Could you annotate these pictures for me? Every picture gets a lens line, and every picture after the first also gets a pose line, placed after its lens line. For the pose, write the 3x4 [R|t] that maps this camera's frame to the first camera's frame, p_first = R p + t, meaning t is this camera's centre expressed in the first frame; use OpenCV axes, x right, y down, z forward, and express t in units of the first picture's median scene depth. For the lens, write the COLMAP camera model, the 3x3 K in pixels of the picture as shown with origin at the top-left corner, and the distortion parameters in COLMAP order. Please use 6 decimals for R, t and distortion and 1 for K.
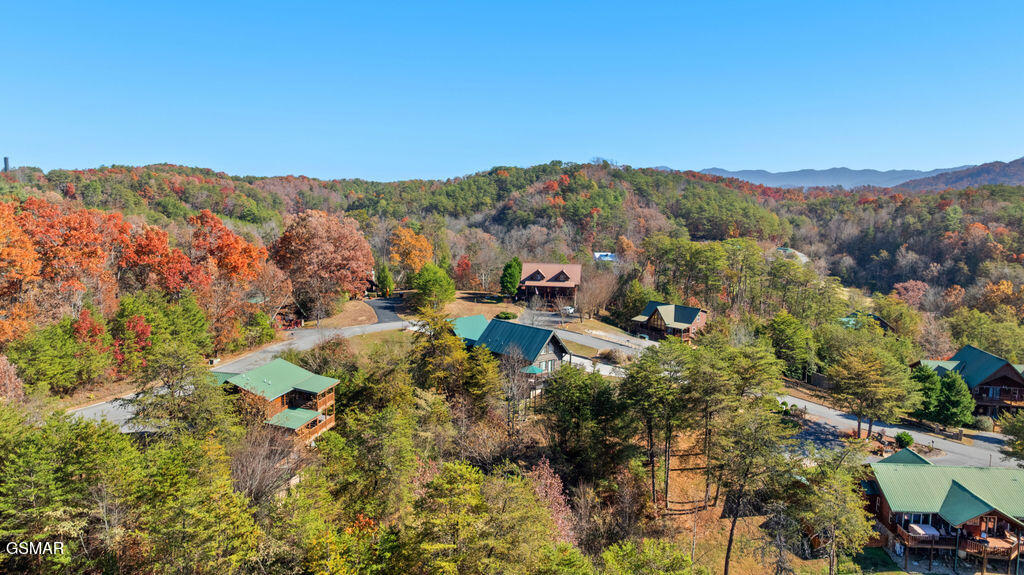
lens RADIAL K [[721.7, 0, 513.3], [0, 721.7, 289.5], [0, 0, 1]] dist [-0.025877, 0.012898]
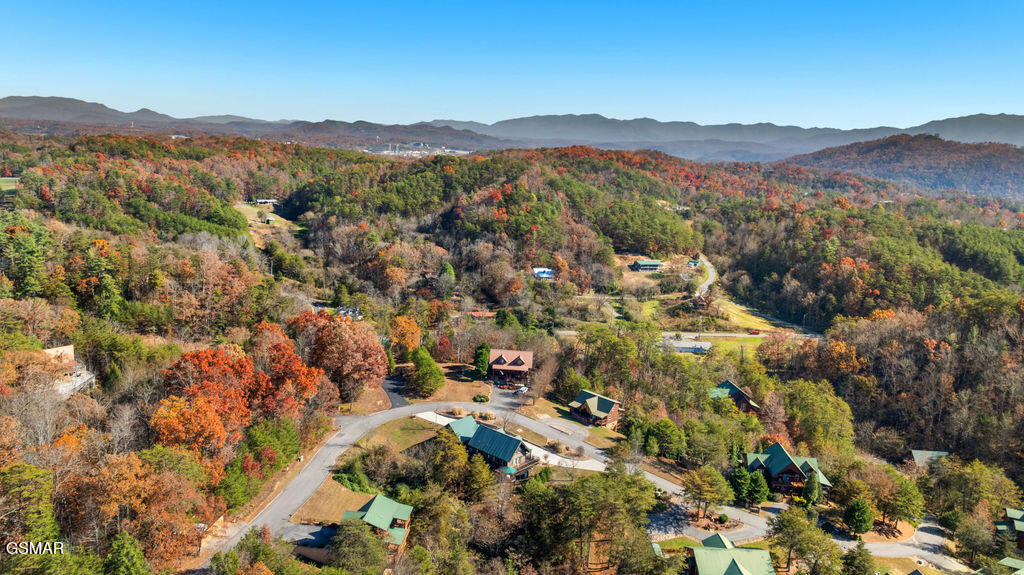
lens RADIAL K [[721.7, 0, 514.9], [0, 721.7, 286.4], [0, 0, 1]] dist [-0.025877, 0.012898]
pose [[0.994642, 0.020898, 0.101246, -0.035010], [-0.028178, 0.997077, 0.071014, -0.109163], [-0.099466, -0.073486, 0.992324, -0.151723]]
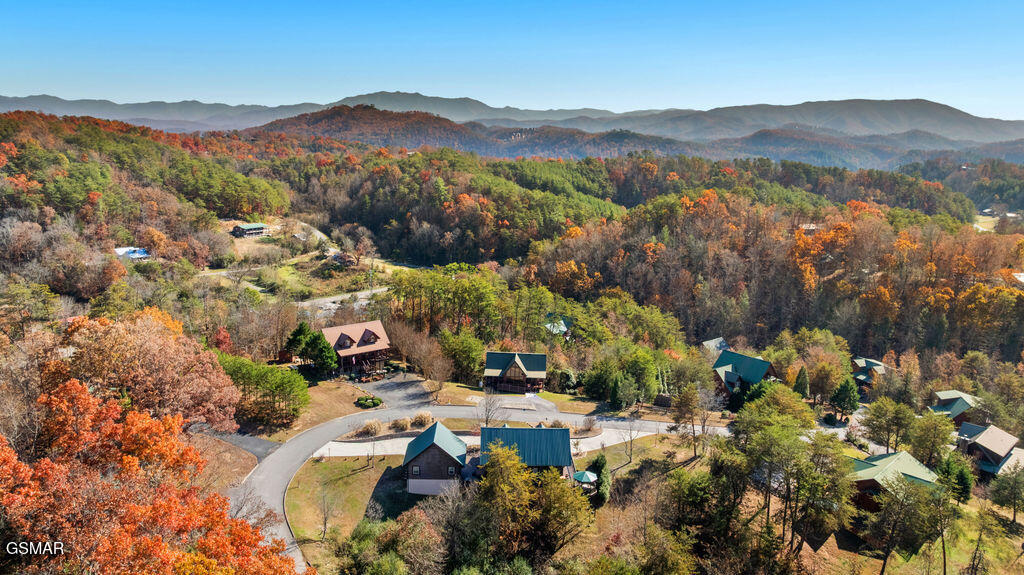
lens RADIAL K [[721.7, 0, 512.5], [0, 721.7, 289.7], [0, 0, 1]] dist [-0.025877, 0.012898]
pose [[0.673092, -0.145417, 0.725122, -0.196294], [0.079643, 0.989029, 0.124414, -0.074601], [-0.735258, -0.025991, 0.677289, 0.104094]]
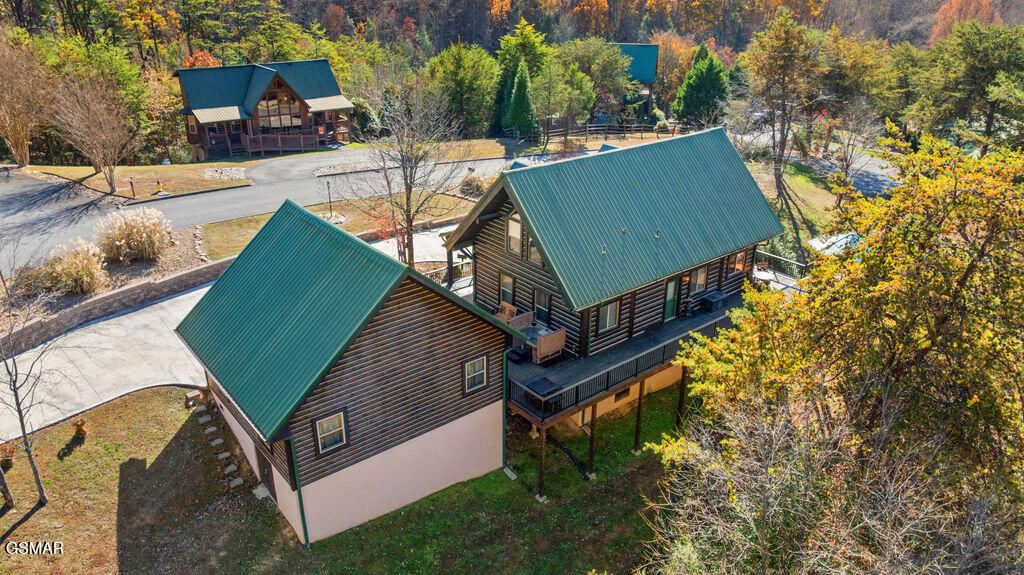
lens RADIAL K [[721.7, 0, 511.5], [0, 721.7, 287.1], [0, 0, 1]] dist [-0.025877, 0.012898]
pose [[0.072632, -0.421138, 0.904084, -0.075693], [0.117569, 0.903773, 0.411548, -0.006125], [-0.990405, 0.076400, 0.115156, 0.294519]]
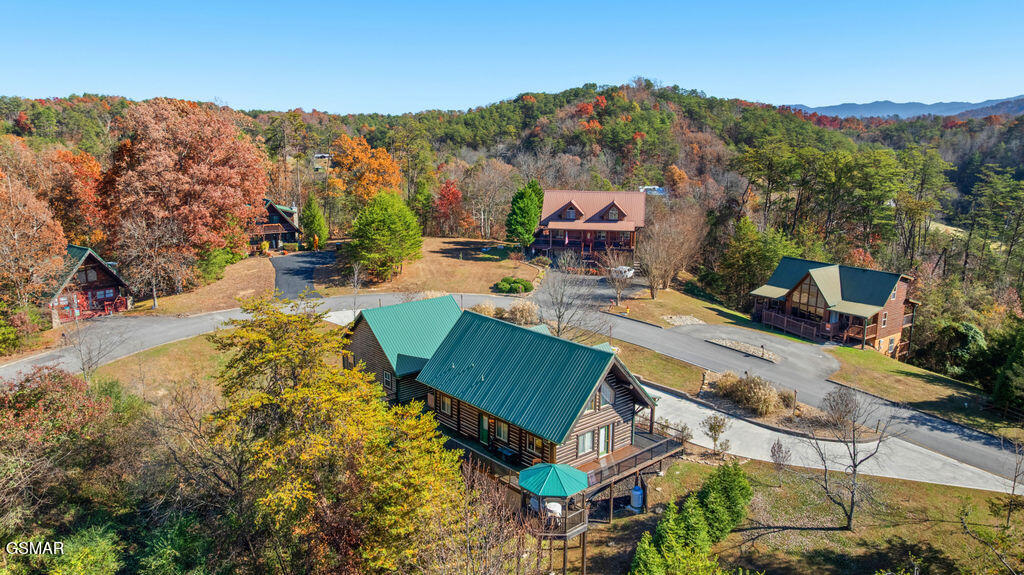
lens RADIAL K [[721.7, 0, 512.5], [0, 721.7, 289.7], [0, 0, 1]] dist [-0.025877, 0.012898]
pose [[0.998990, -0.004630, -0.044702, 0.005558], [0.008275, 0.996622, 0.081703, -0.001871], [0.044172, -0.081990, 0.995654, 0.175081]]
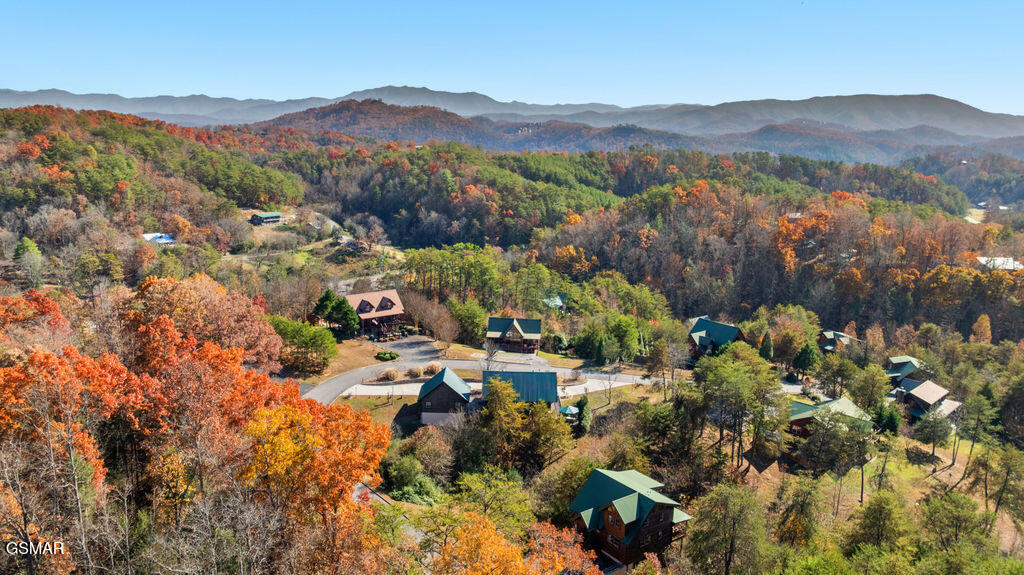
lens RADIAL K [[721.7, 0, 512.6], [0, 721.7, 289.7], [0, 0, 1]] dist [-0.025877, 0.012898]
pose [[0.680048, -0.148135, 0.718046, -0.235068], [0.077281, 0.988403, 0.130720, -0.067762], [-0.729083, -0.033405, 0.683609, 0.063122]]
